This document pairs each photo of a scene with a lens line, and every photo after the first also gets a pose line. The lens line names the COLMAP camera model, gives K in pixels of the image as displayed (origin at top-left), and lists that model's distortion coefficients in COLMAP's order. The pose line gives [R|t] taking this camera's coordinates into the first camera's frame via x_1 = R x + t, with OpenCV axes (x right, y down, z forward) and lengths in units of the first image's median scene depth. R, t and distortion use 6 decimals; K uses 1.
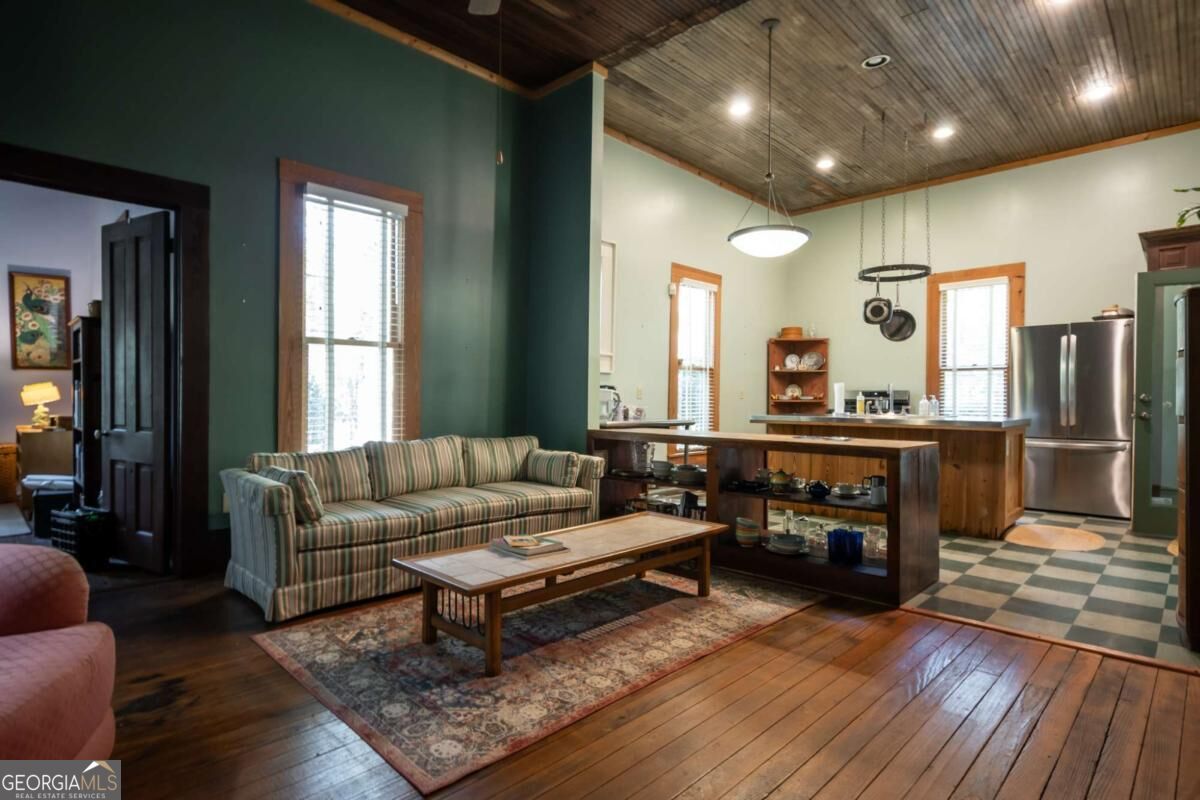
lens RADIAL K [[622.1, 0, 604.8], [0, 622.1, 400.2], [0, 0, 1]] dist [0.006890, -0.003038]
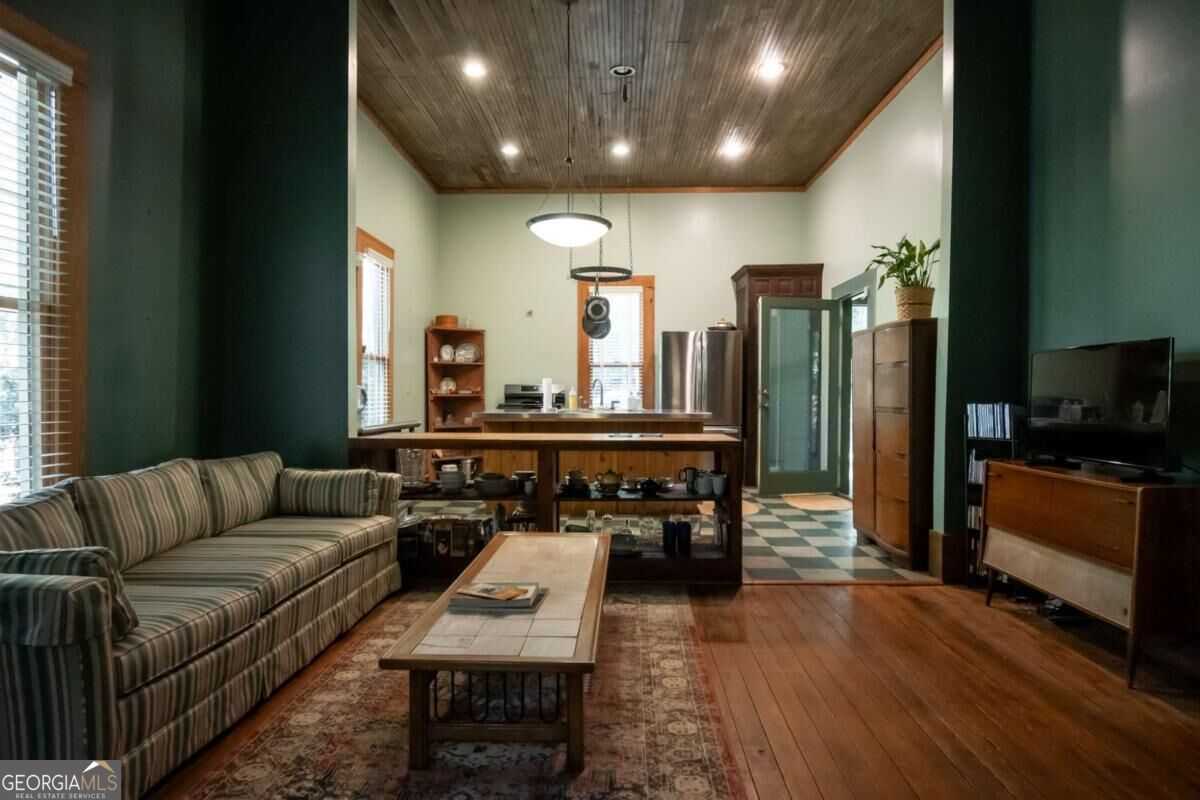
lens RADIAL K [[672.9, 0, 604.0], [0, 672.9, 398.5], [0, 0, 1]] dist [0.001599, 0.000016]
pose [[0.737366, -0.011003, 0.675404, -0.380789], [0.003723, 0.999918, 0.012225, -0.010929], [-0.675483, -0.006500, 0.737347, 0.202249]]
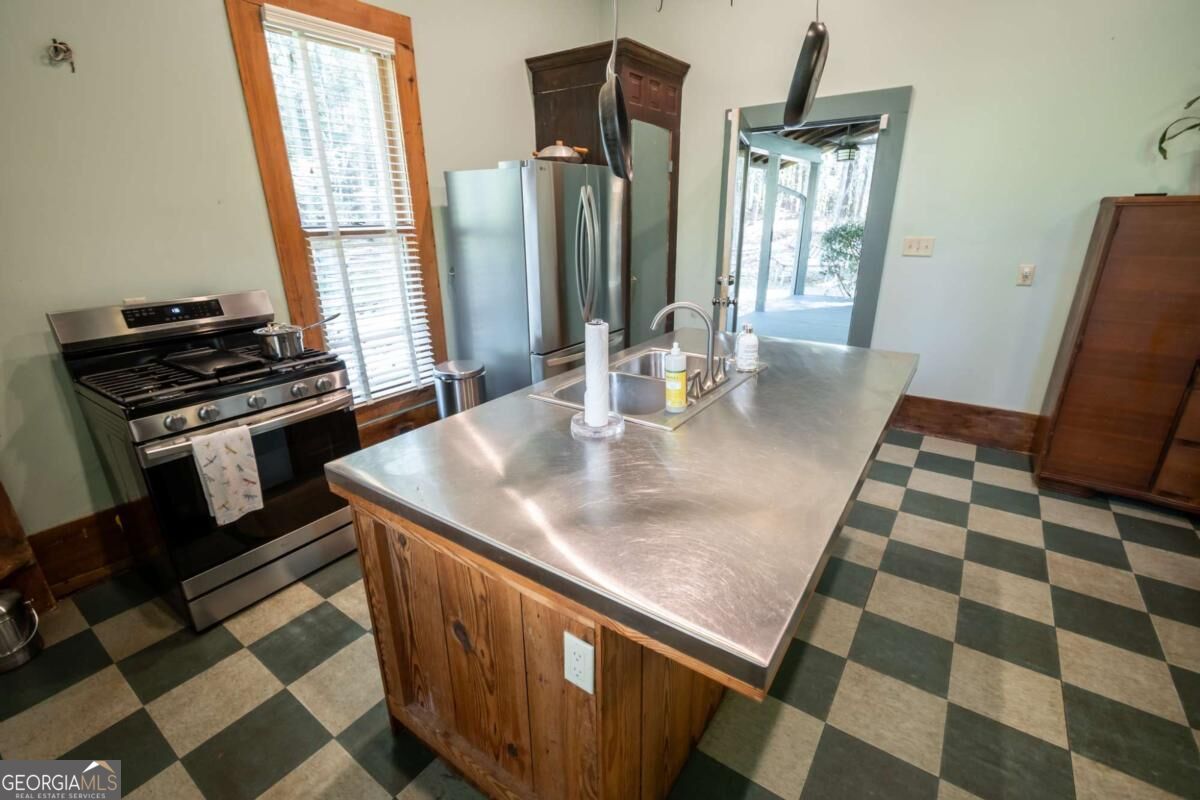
lens RADIAL K [[530.9, 0, 596.4], [0, 530.9, 408.4], [0, 0, 1]] dist [0.001678, -0.000045]
pose [[-0.145283, -0.341148, 0.928714, 0.196588], [0.012699, 0.937953, 0.346529, -0.102109], [-0.989309, 0.062139, -0.131937, 1.415002]]
